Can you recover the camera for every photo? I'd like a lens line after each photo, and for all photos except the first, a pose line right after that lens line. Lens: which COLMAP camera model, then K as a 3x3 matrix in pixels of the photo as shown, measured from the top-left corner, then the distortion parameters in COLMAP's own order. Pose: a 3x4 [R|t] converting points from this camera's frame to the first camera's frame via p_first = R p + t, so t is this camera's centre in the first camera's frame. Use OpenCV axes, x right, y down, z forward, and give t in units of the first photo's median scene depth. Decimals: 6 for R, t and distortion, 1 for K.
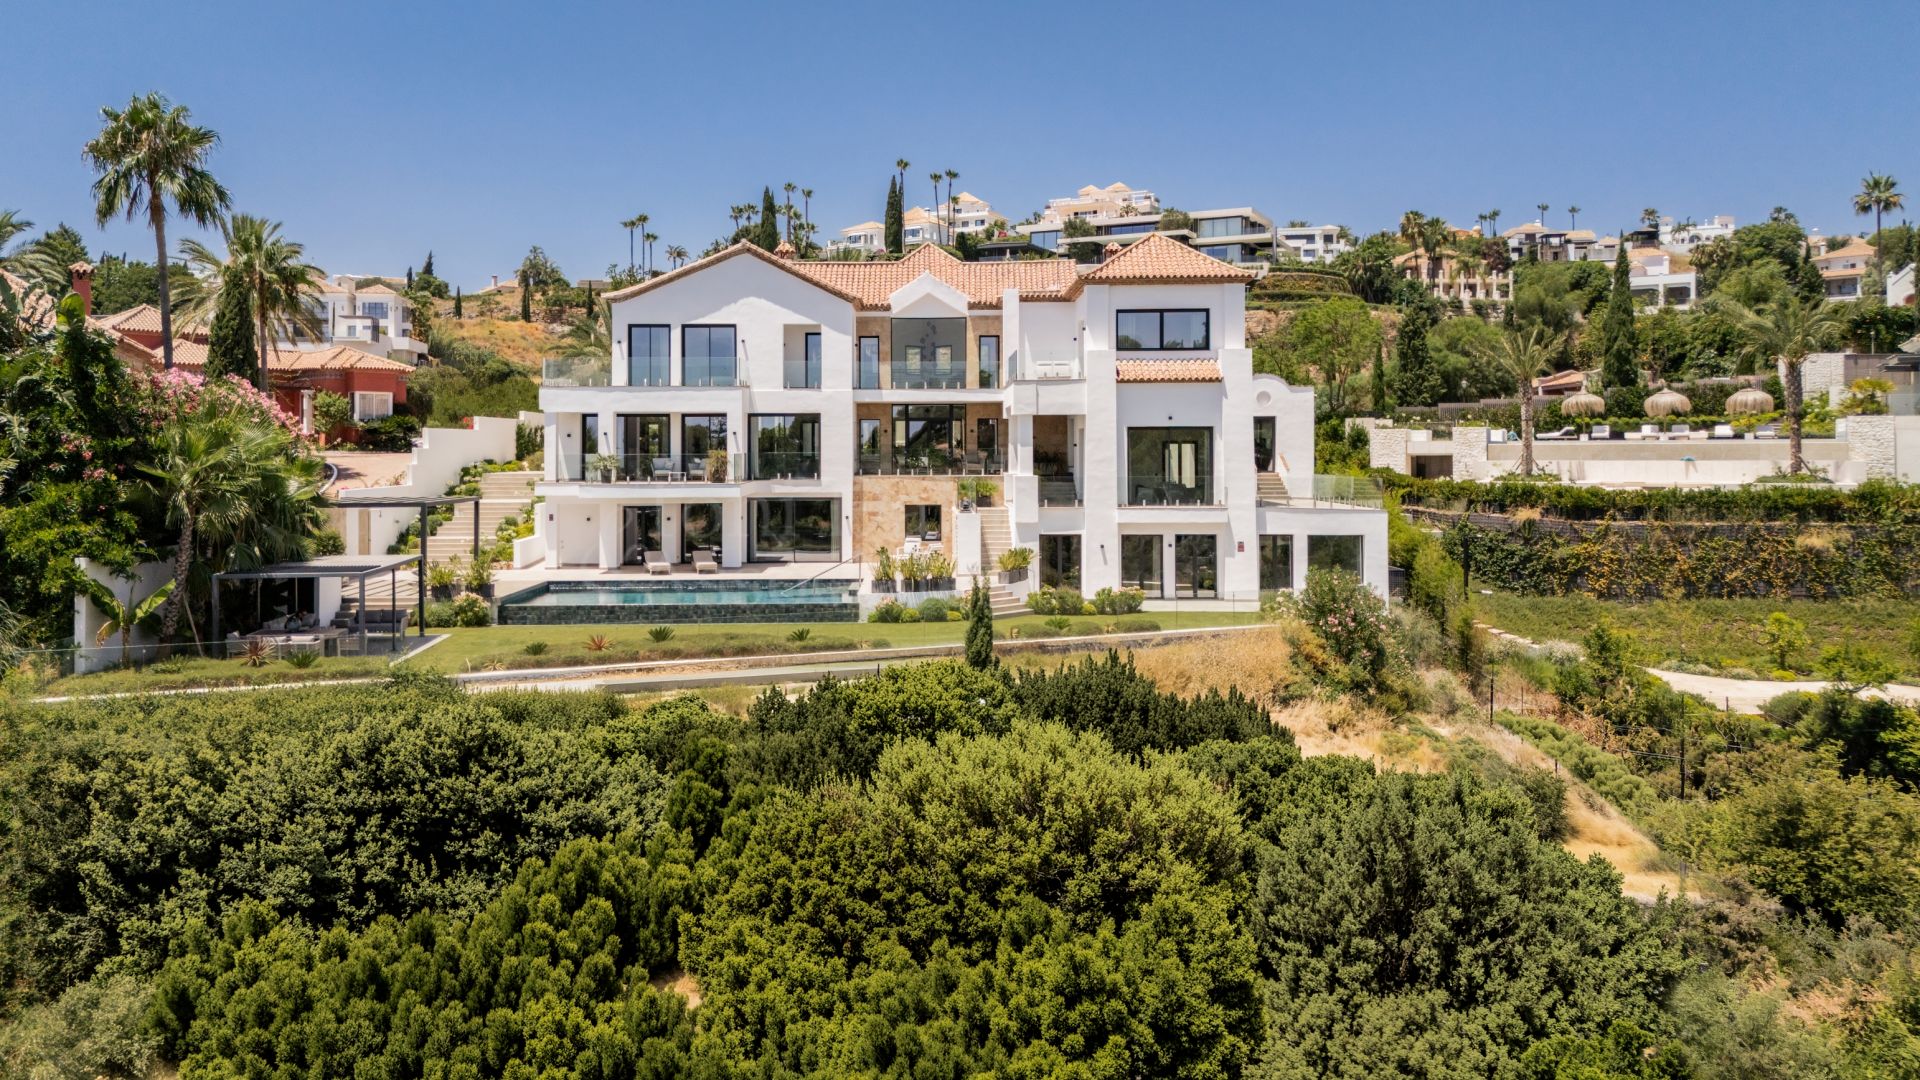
lens RADIAL K [[1241.2, 0, 963.2], [0, 1241.2, 615.6], [0, 0, 1]] dist [0.034137, -0.015655]
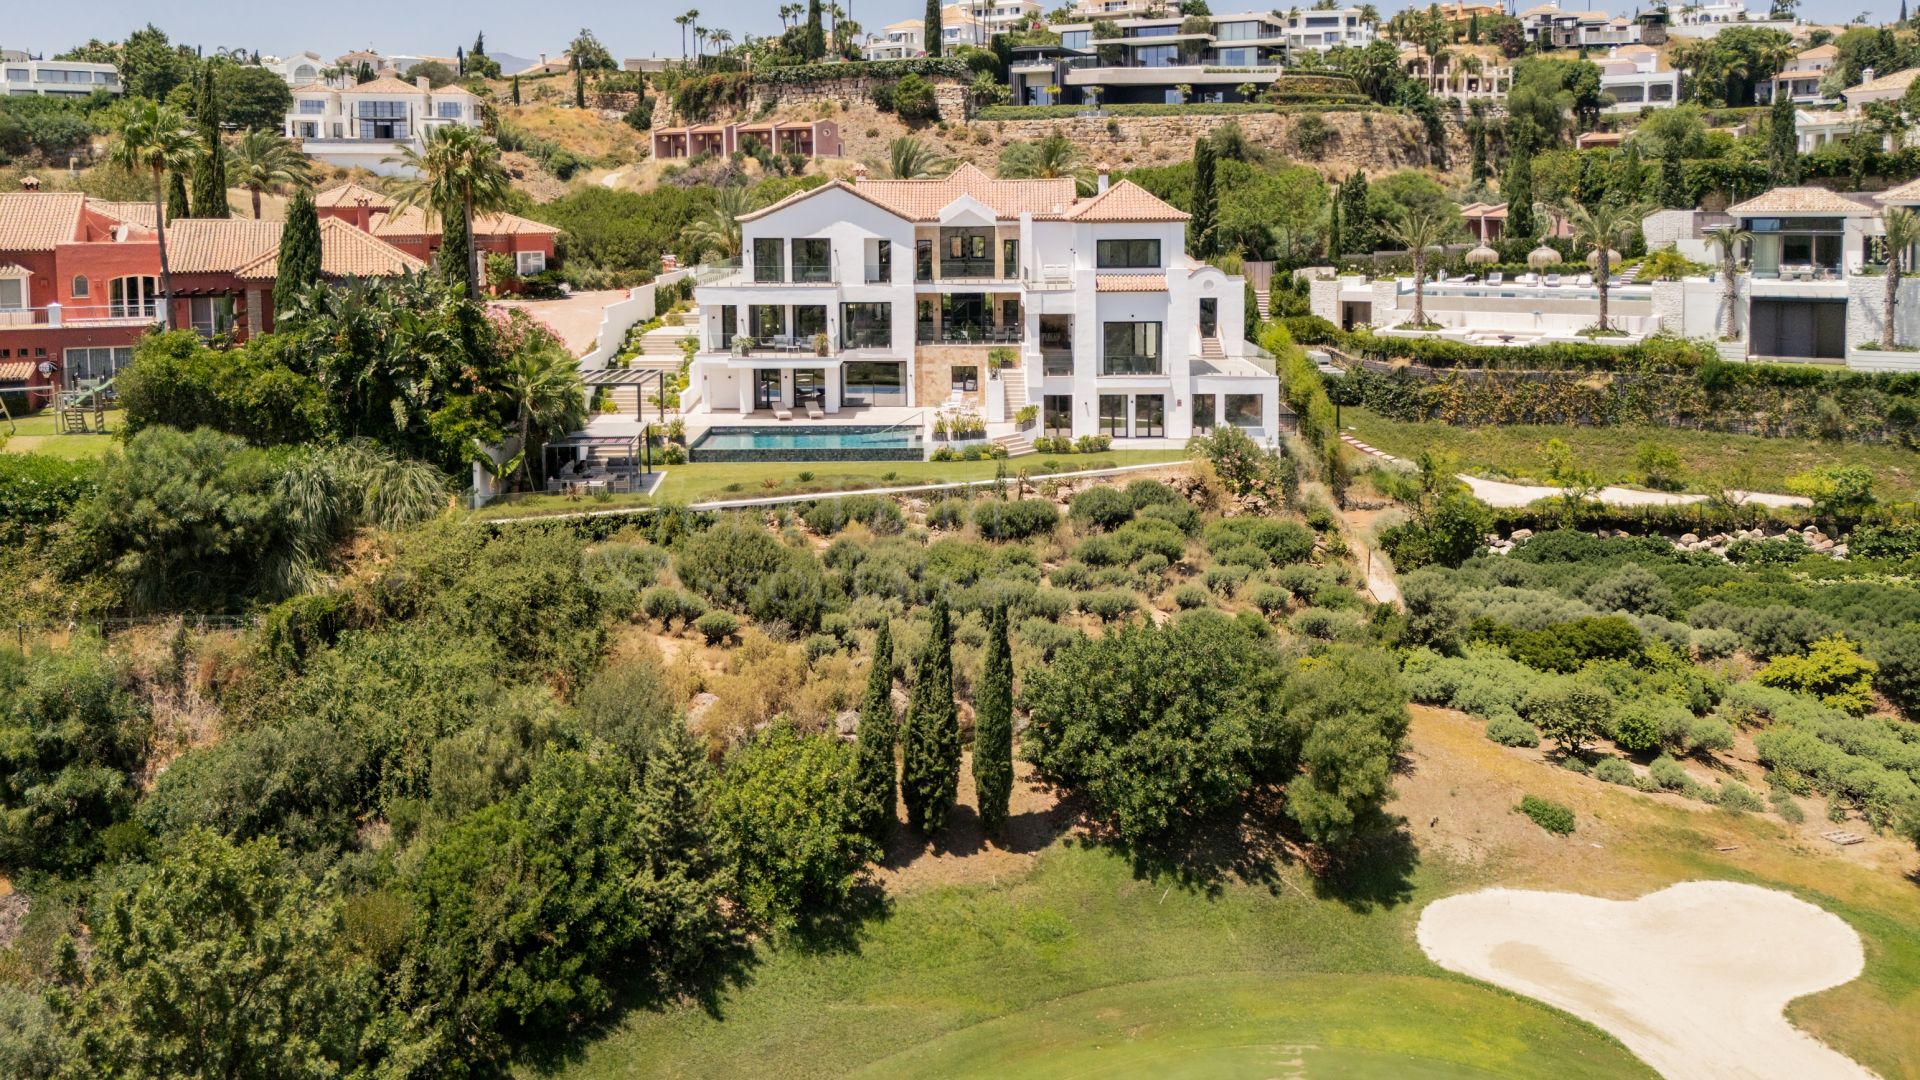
lens RADIAL K [[1241.2, 0, 963.2], [0, 1241.2, 615.6], [0, 0, 1]] dist [0.034137, -0.015655]
pose [[0.999386, -0.005281, -0.034634, 0.013705], [0.011930, 0.980787, 0.194718, -0.085246], [0.032940, -0.195012, 0.980248, -0.443484]]
